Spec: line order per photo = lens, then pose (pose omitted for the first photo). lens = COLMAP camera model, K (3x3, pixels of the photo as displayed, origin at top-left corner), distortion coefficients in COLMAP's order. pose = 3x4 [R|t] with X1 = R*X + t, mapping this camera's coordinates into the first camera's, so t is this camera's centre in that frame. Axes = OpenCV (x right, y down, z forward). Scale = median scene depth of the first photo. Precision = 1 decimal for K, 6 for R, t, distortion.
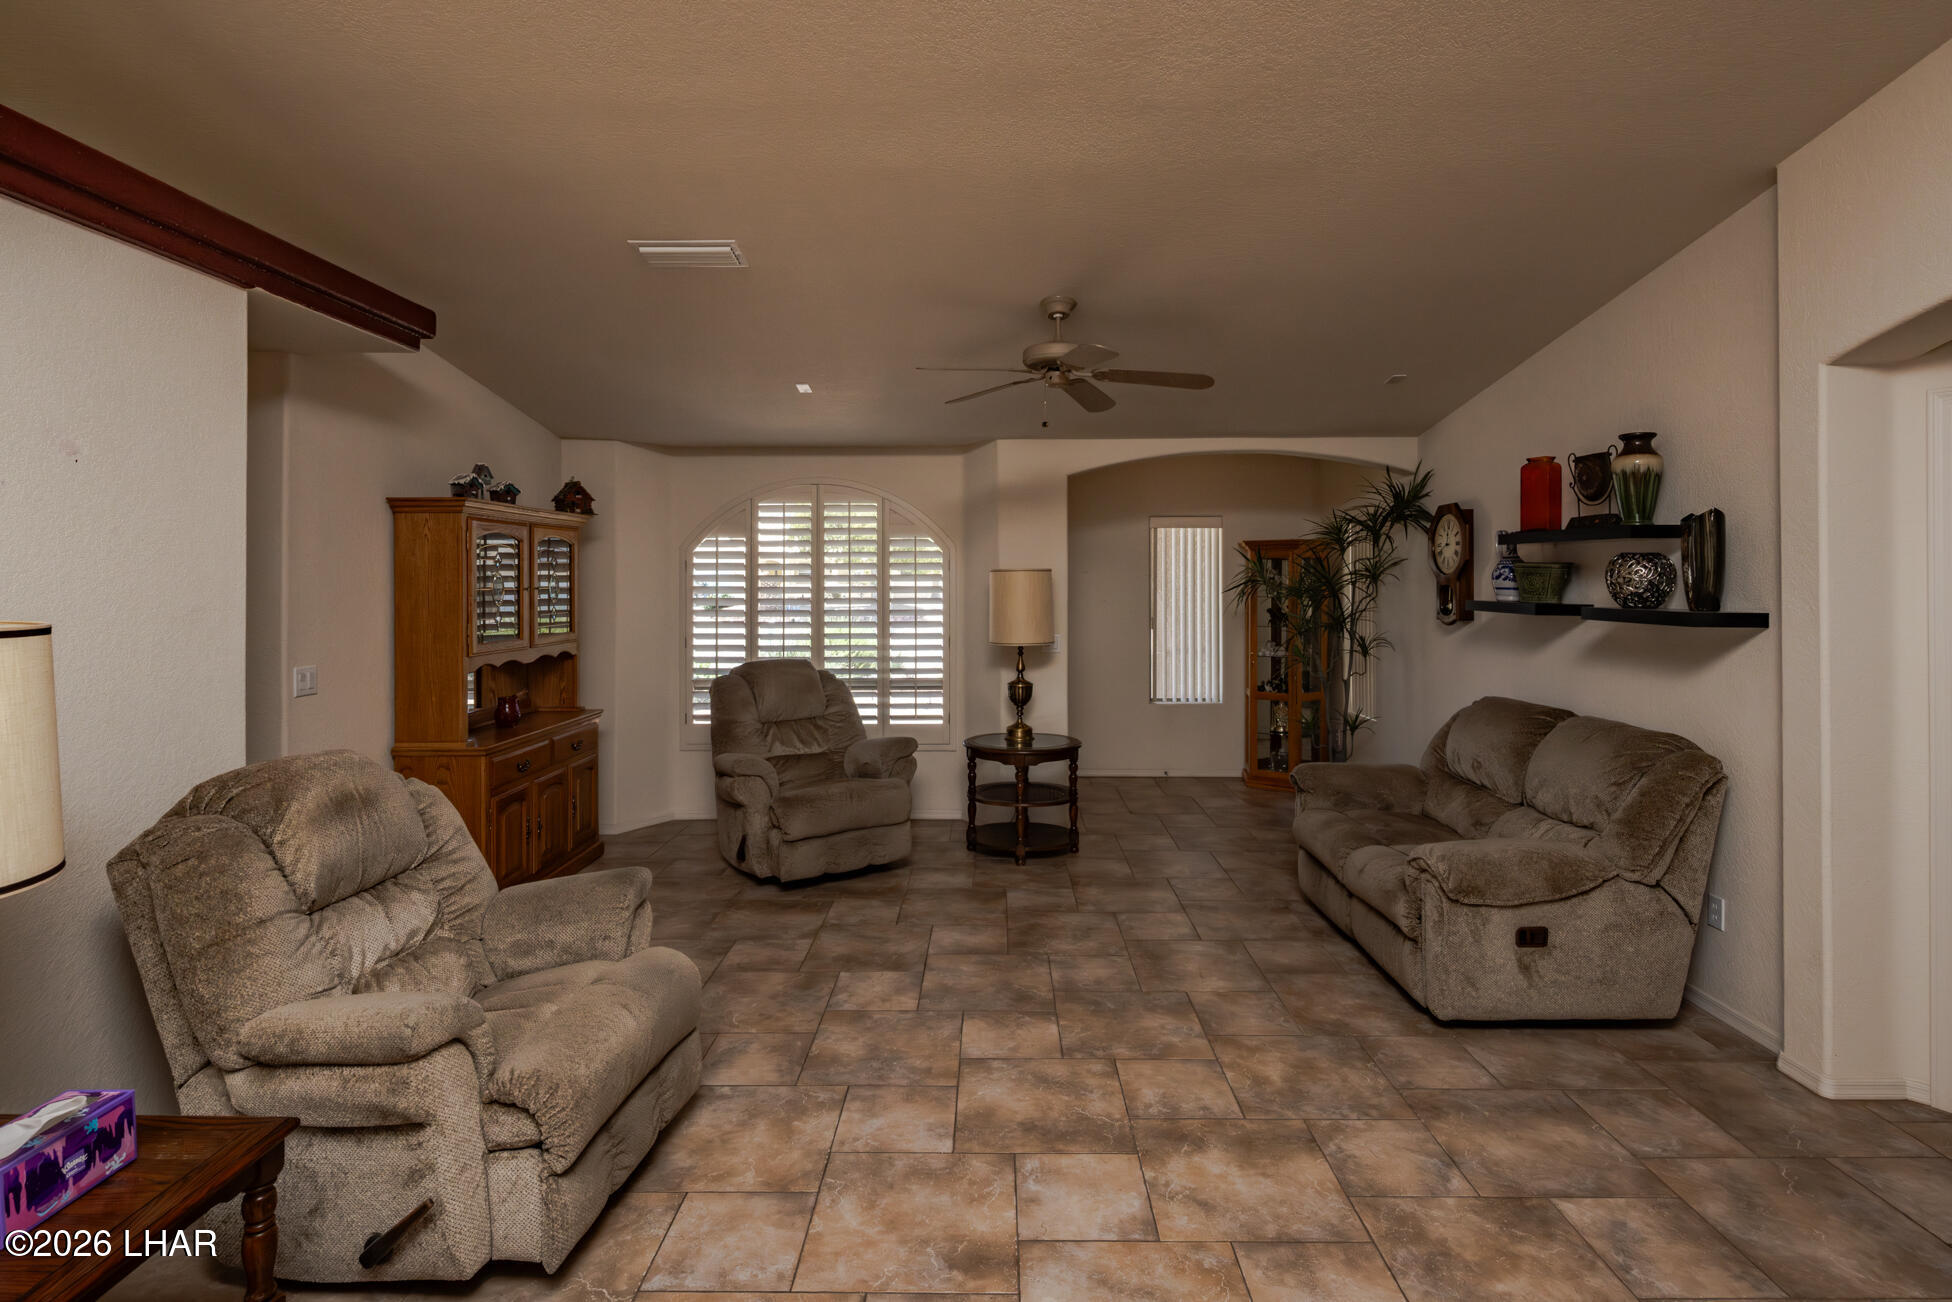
lens RADIAL K [[941.3, 0, 983.3], [0, 941.3, 576.7], [0, 0, 1]] dist [-0.001452, -0.001518]
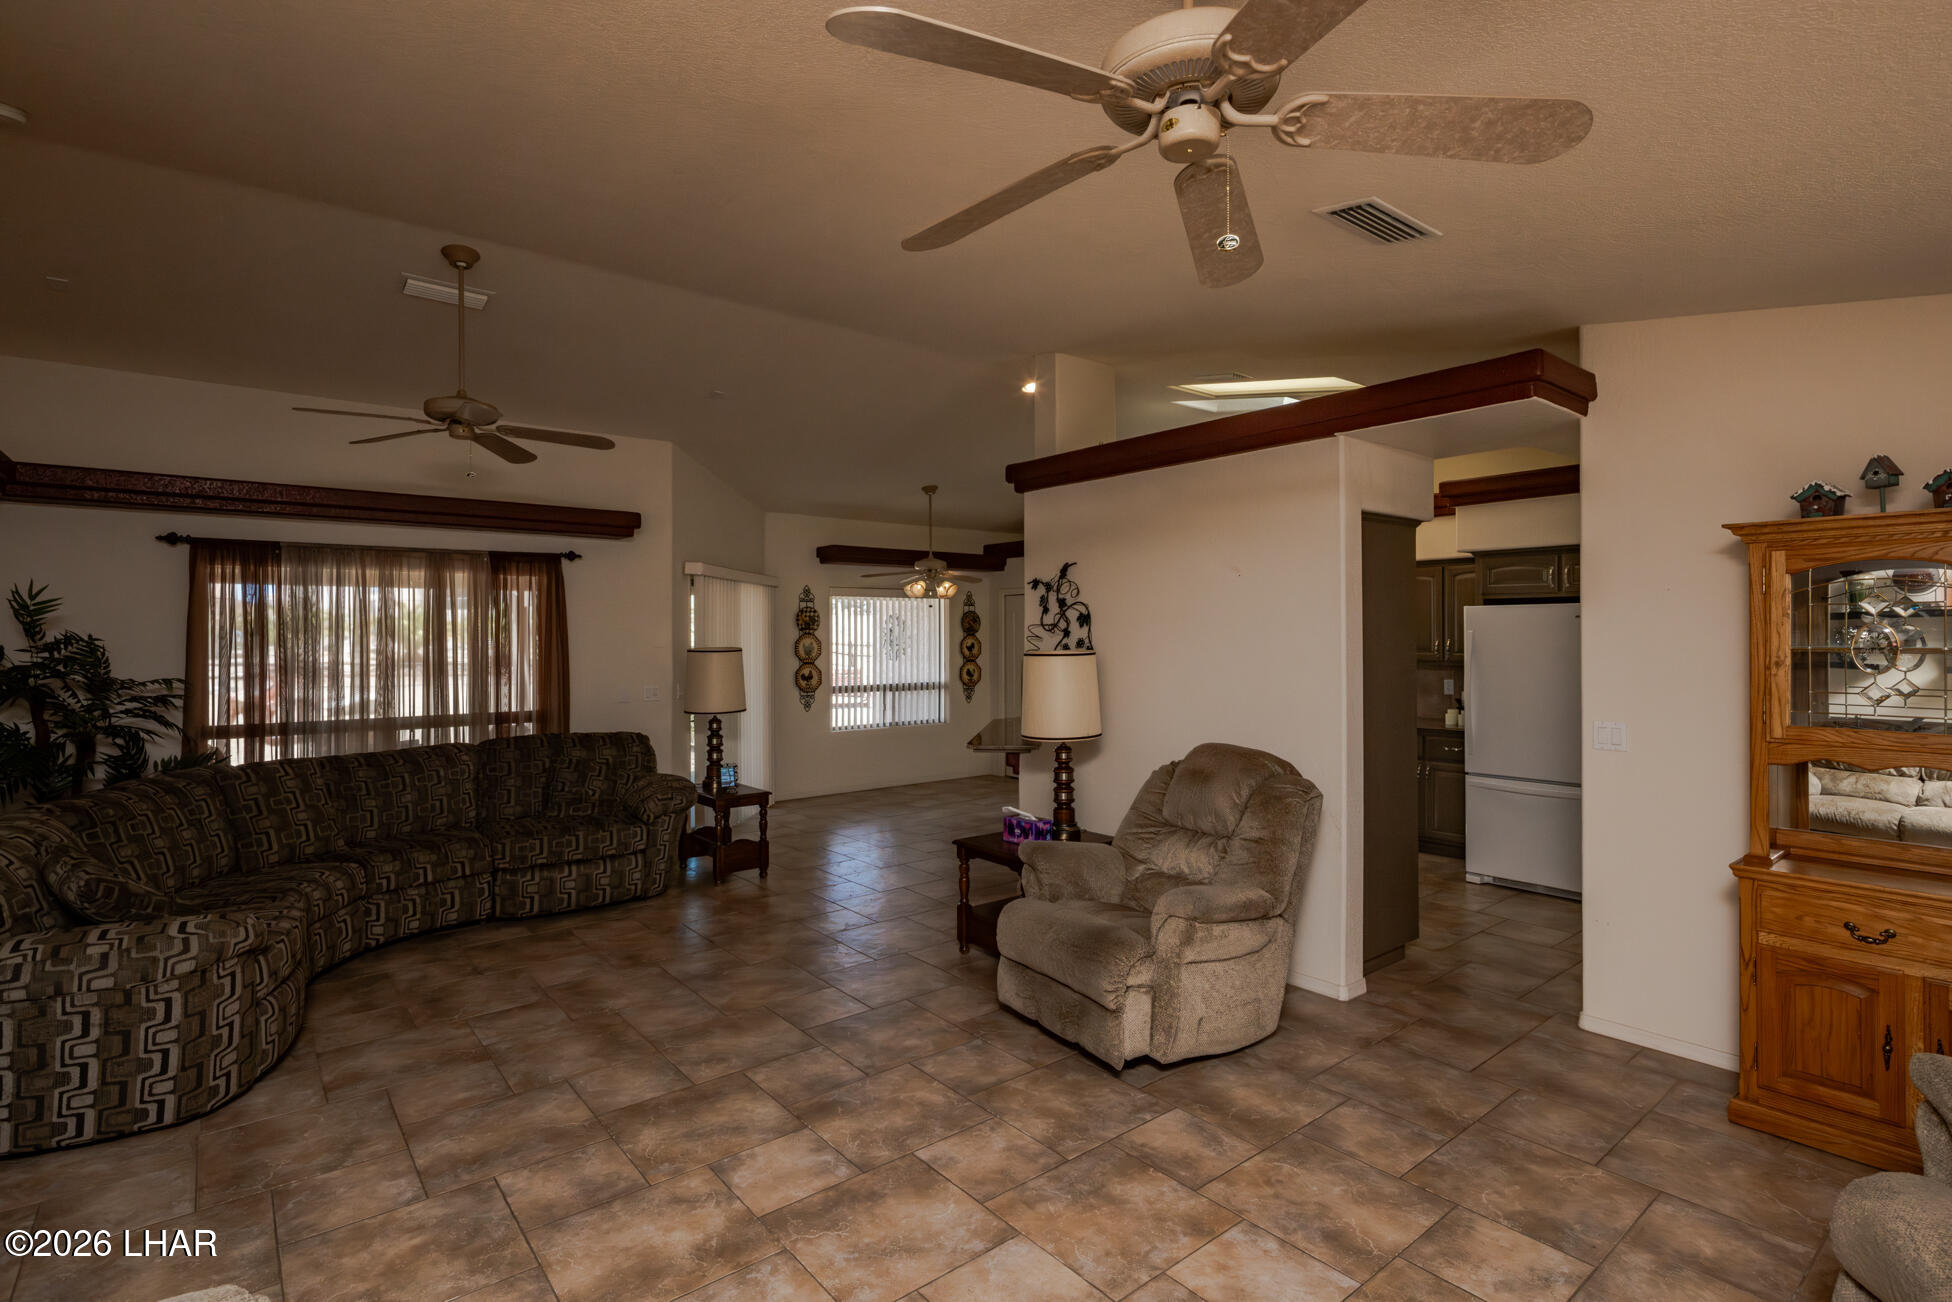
lens RADIAL K [[936.1, 0, 984.3], [0, 936.1, 632.4], [0, 0, 1]] dist [0.001364, -0.001216]
pose [[-0.765805, 0.000067, -0.643073, 0.440529], [0.005806, 0.999960, -0.006810, 0.003681], [0.643046, -0.008949, -0.765775, 1.369257]]
